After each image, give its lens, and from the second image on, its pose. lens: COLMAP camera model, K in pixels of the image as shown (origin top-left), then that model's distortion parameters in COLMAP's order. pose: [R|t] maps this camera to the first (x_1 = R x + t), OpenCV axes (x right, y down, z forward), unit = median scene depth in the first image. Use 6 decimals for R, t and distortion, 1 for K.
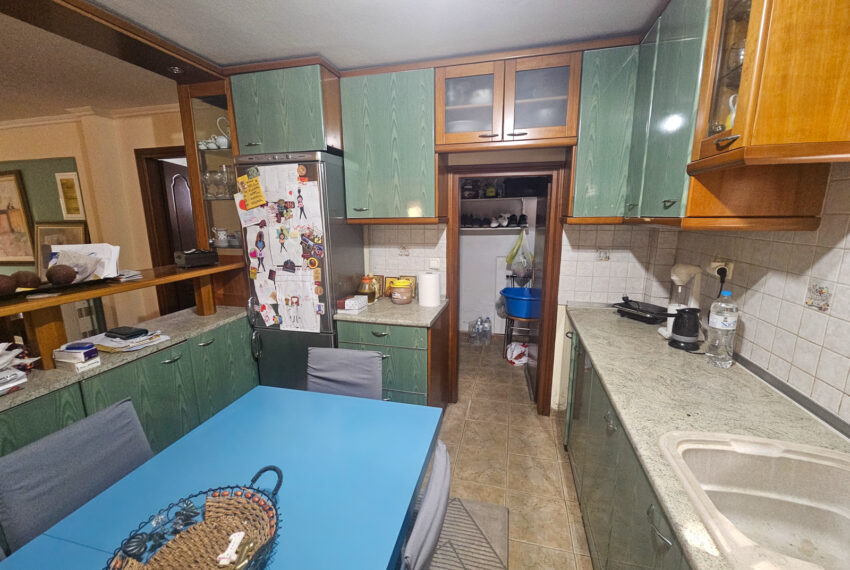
lens RADIAL K [[349.5, 0, 425.1], [0, 349.5, 282.6], [0, 0, 1]] dist [-0.007213, 0.003630]
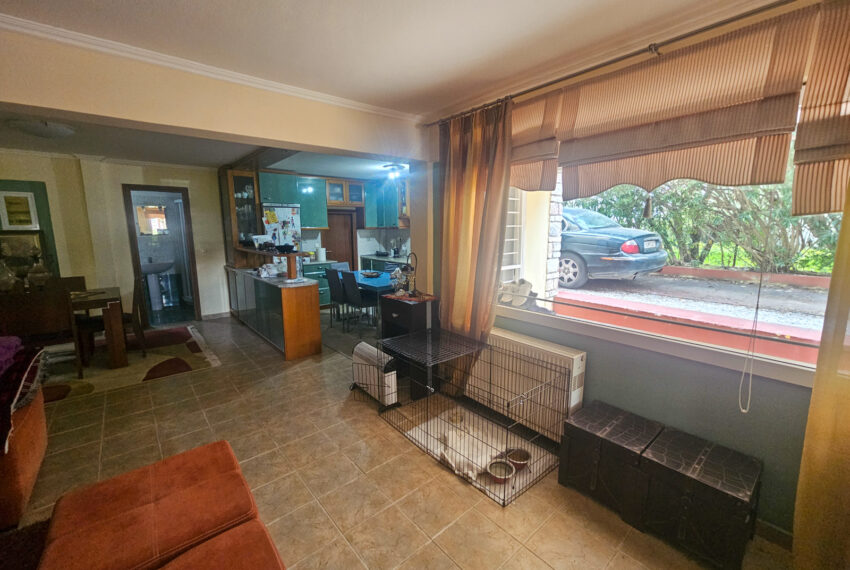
lens RADIAL K [[349.5, 0, 425.1], [0, 349.5, 282.6], [0, 0, 1]] dist [-0.007213, 0.003630]
pose [[0.586104, -0.127871, 0.800082, -1.901471], [0.153919, 0.987058, 0.044999, 0.265105], [-0.795482, 0.096774, 0.598200, -1.342736]]
